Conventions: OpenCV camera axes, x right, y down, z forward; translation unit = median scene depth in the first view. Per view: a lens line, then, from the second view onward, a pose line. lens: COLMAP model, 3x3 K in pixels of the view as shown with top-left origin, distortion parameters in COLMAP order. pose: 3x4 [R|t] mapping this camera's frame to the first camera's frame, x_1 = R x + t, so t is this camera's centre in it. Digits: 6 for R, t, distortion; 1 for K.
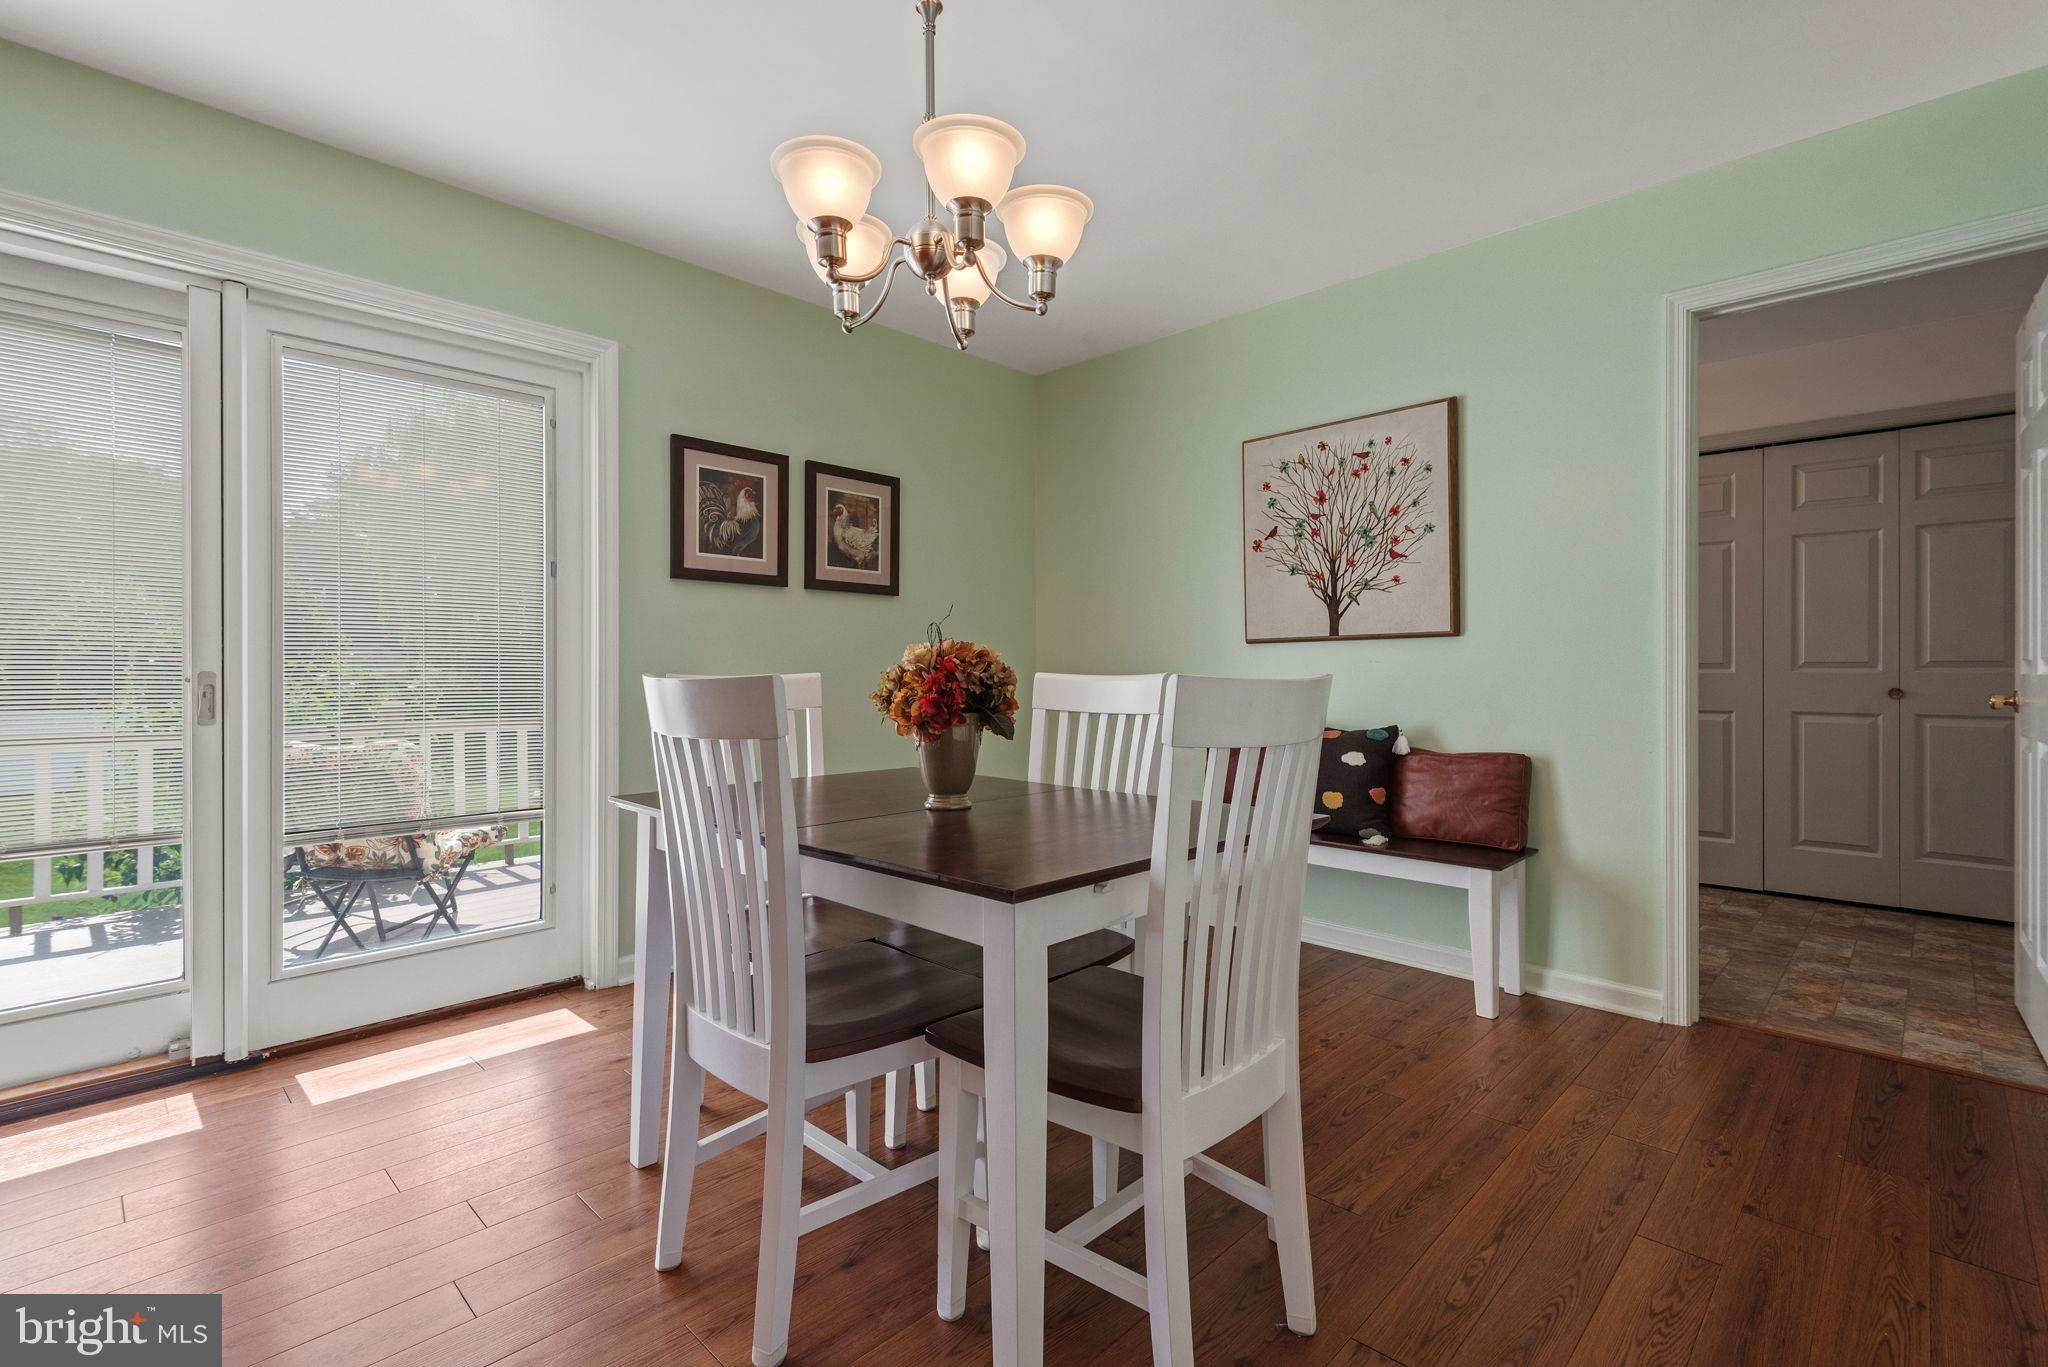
lens RADIAL K [[915.1, 0, 1095.1], [0, 915.1, 675.4], [0, 0, 1]] dist [0.033761, -0.000036]
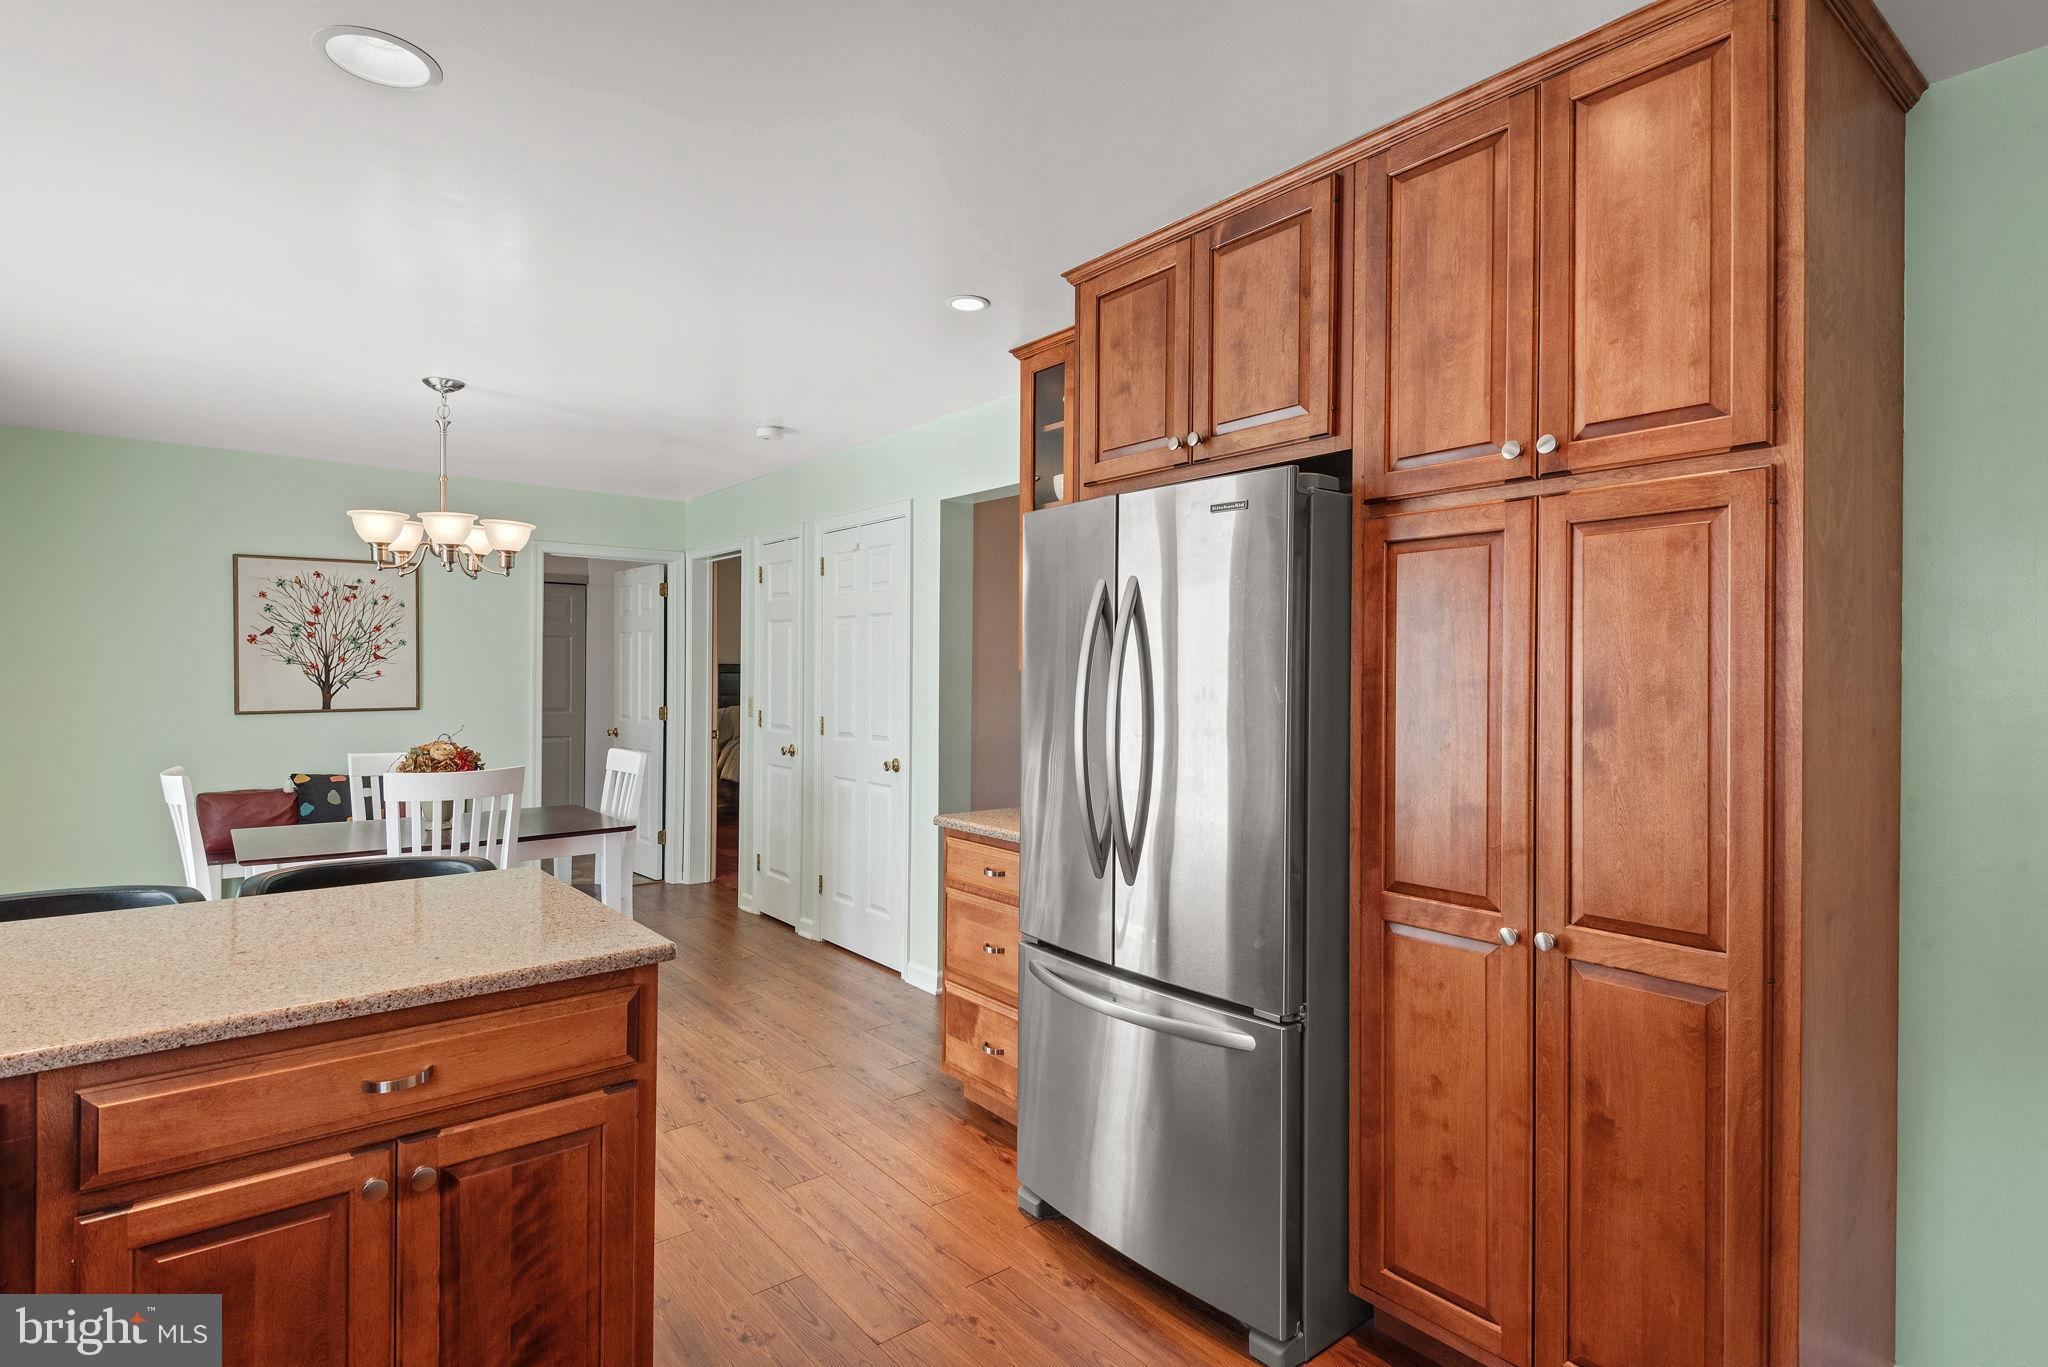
lens RADIAL K [[1003.1, 0, 1032.7], [0, 1003.1, 674.8], [0, 0, 1]] dist [-0.030172, -0.000286]
pose [[0.131649, -0.001530, 0.991295, -1.119350], [-0.004985, 0.999985, 0.002205, -0.106284], [-0.991284, -0.005232, 0.131639, -0.288037]]
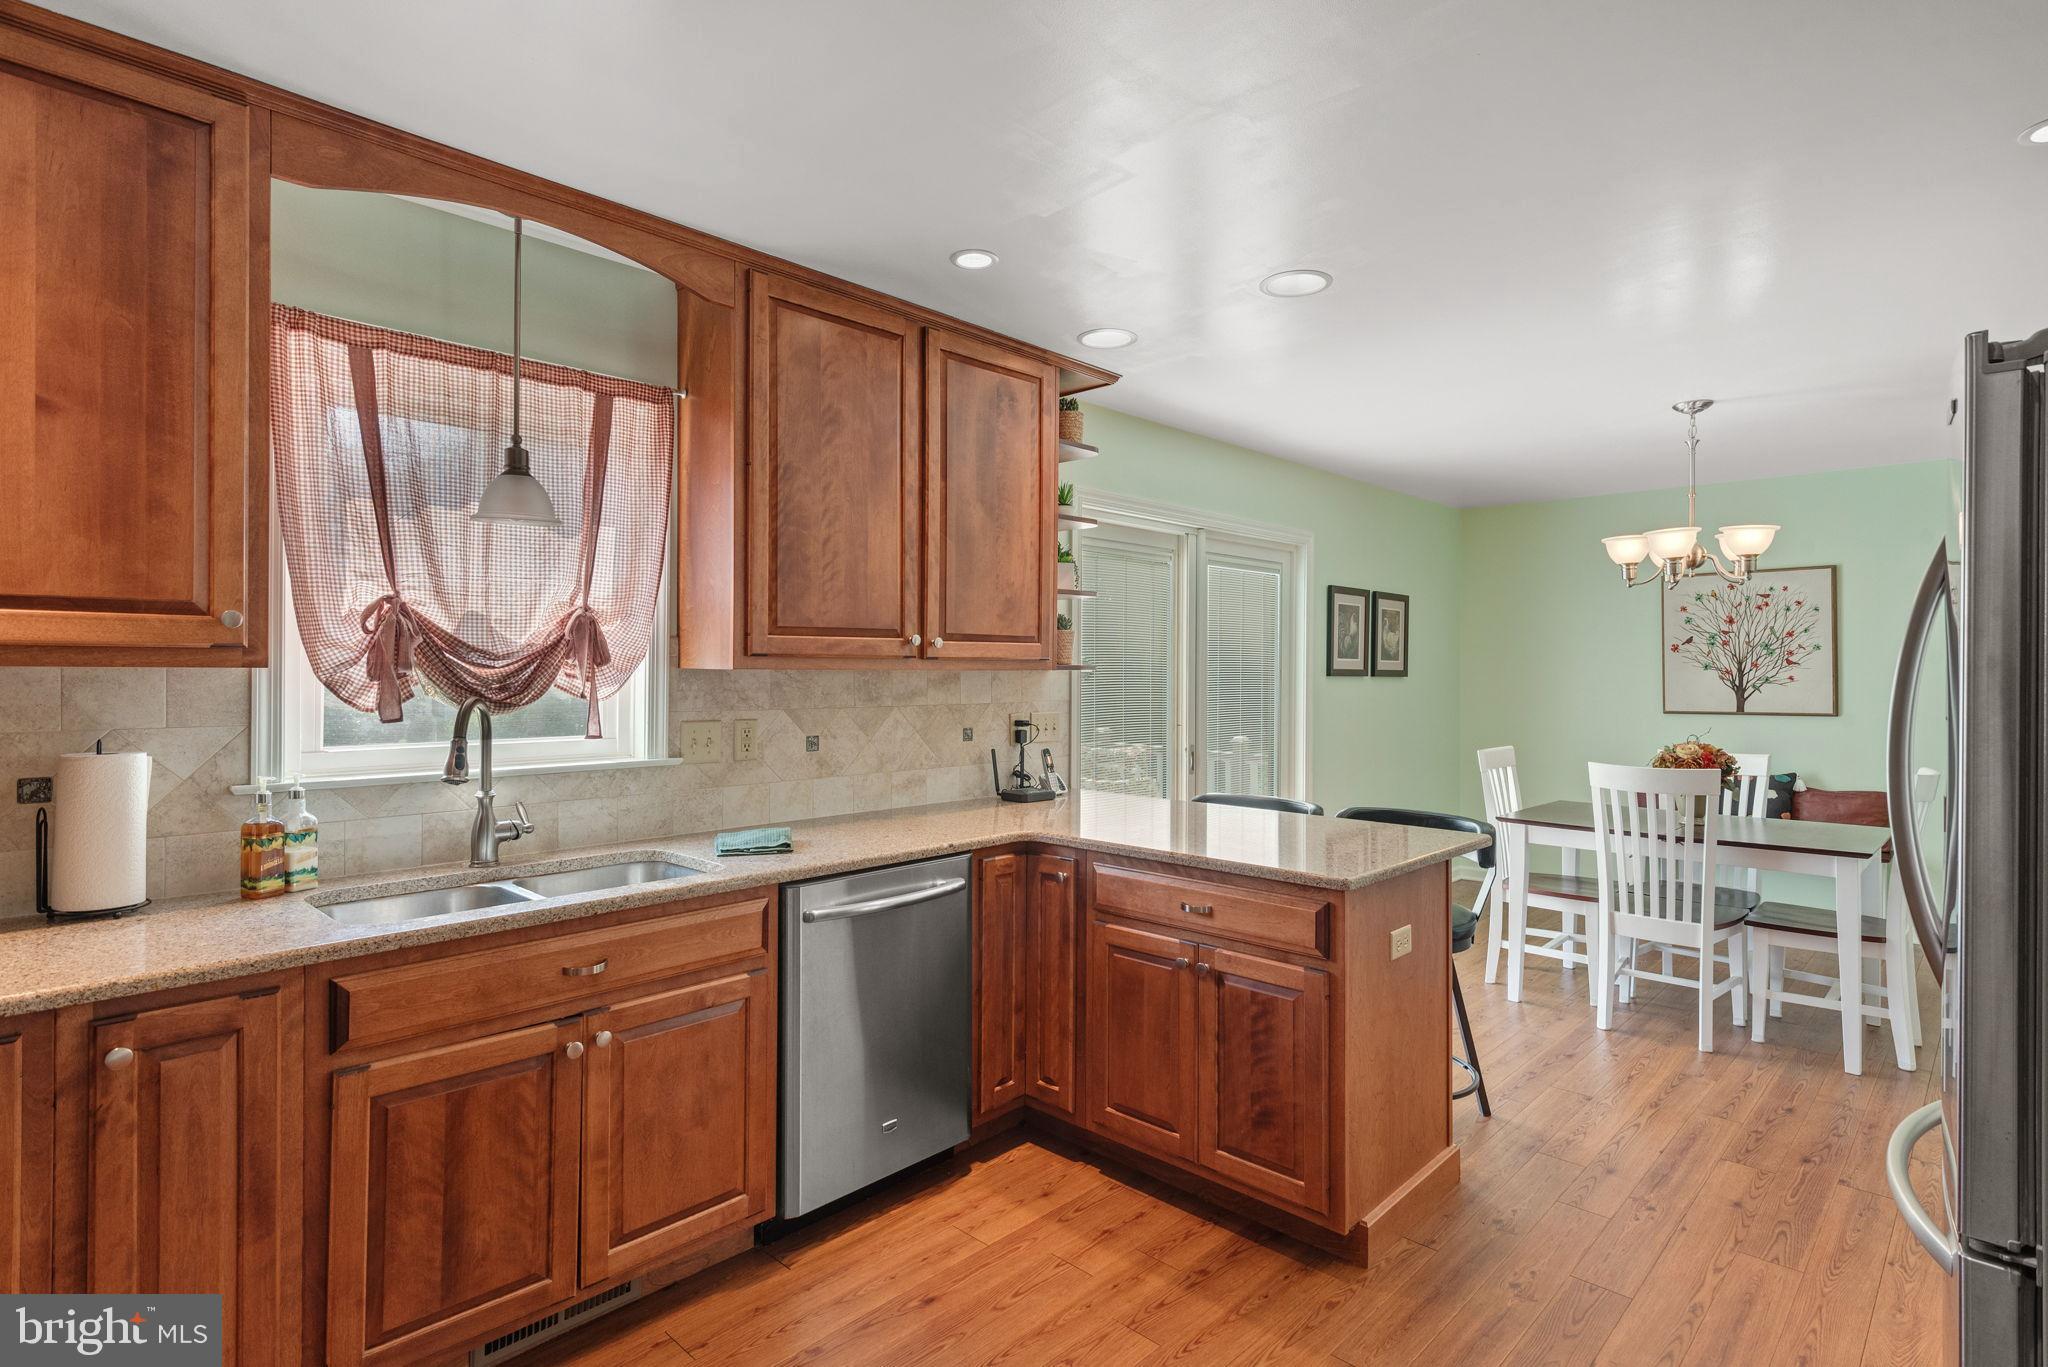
lens RADIAL K [[1003.1, 0, 1032.7], [0, 1003.1, 674.8], [0, 0, 1]] dist [-0.030172, -0.000286]
pose [[0.999401, 0.003111, -0.034458, -0.859724], [-0.003005, 0.999991, 0.003130, -0.107122], [0.034468, -0.003024, 0.999401, -0.678803]]
